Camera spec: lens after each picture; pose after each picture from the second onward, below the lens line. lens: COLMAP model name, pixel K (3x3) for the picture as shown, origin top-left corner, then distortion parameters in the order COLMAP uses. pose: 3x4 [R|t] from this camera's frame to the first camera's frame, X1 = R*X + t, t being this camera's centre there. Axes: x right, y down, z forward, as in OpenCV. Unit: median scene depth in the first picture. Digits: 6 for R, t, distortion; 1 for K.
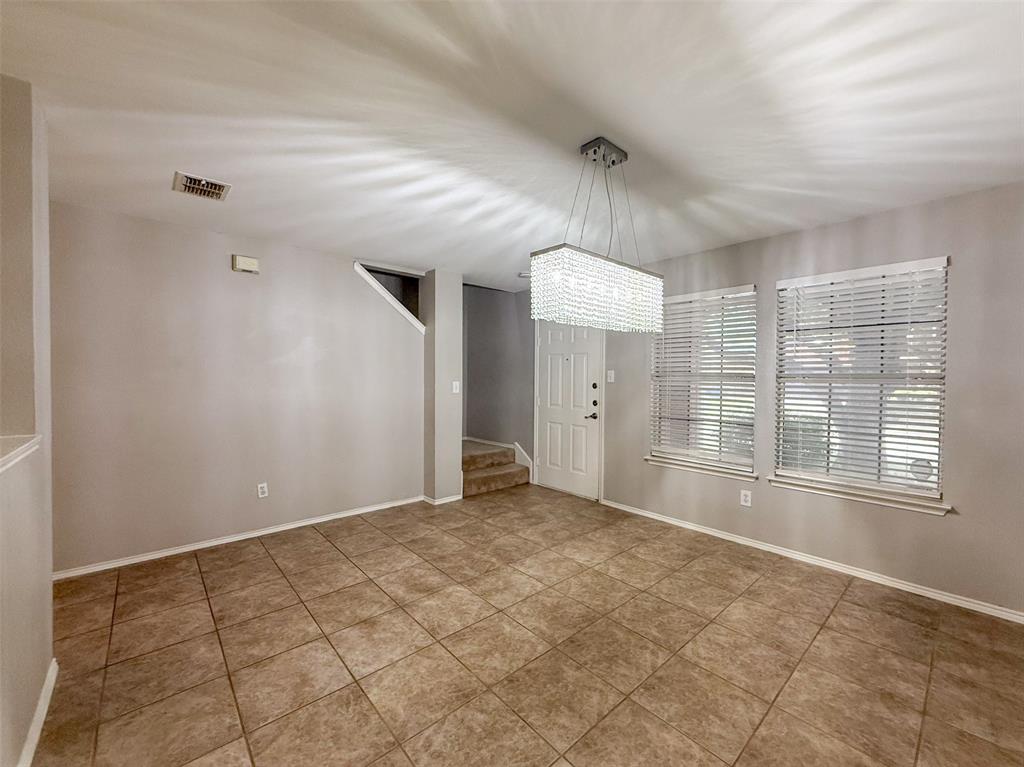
lens RADIAL K [[414.0, 0, 501.8], [0, 414.0, 387.0], [0, 0, 1]] dist [0.001974, -0.000035]
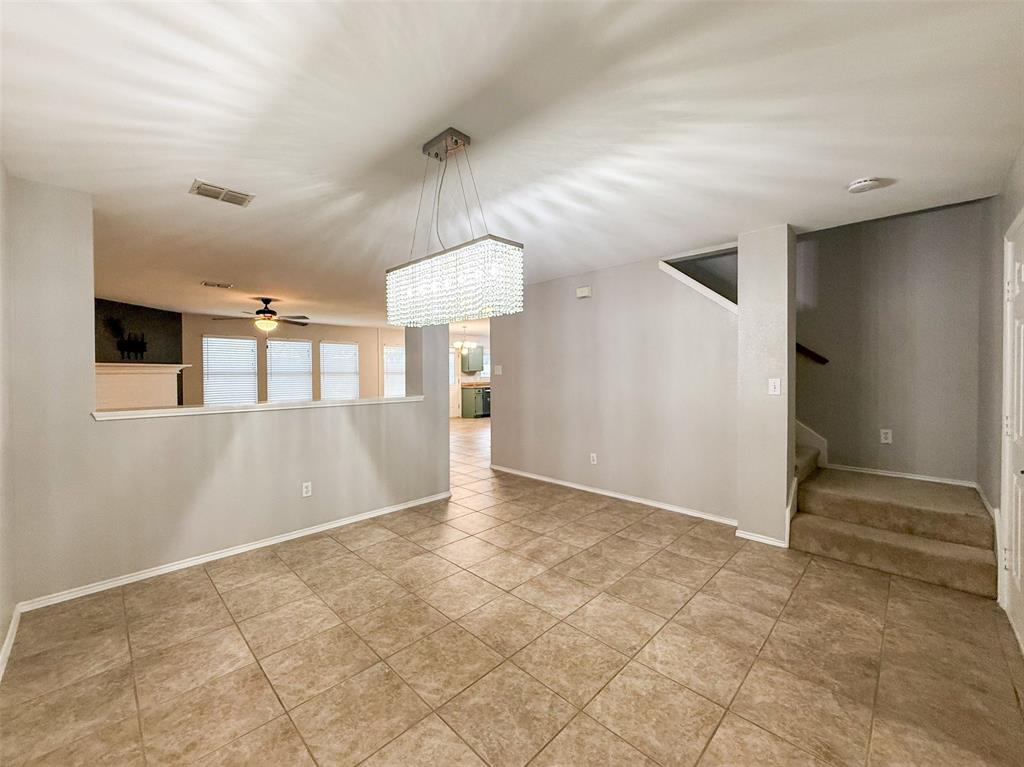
lens RADIAL K [[414.0, 0, 510.0], [0, 414.0, 378.0], [0, 0, 1]] dist [0.001974, -0.000035]
pose [[0.073384, 0.006141, -0.997285, 0.860091], [-0.021712, 0.999754, 0.004559, -0.010707], [0.997067, 0.021319, 0.073499, 0.748794]]
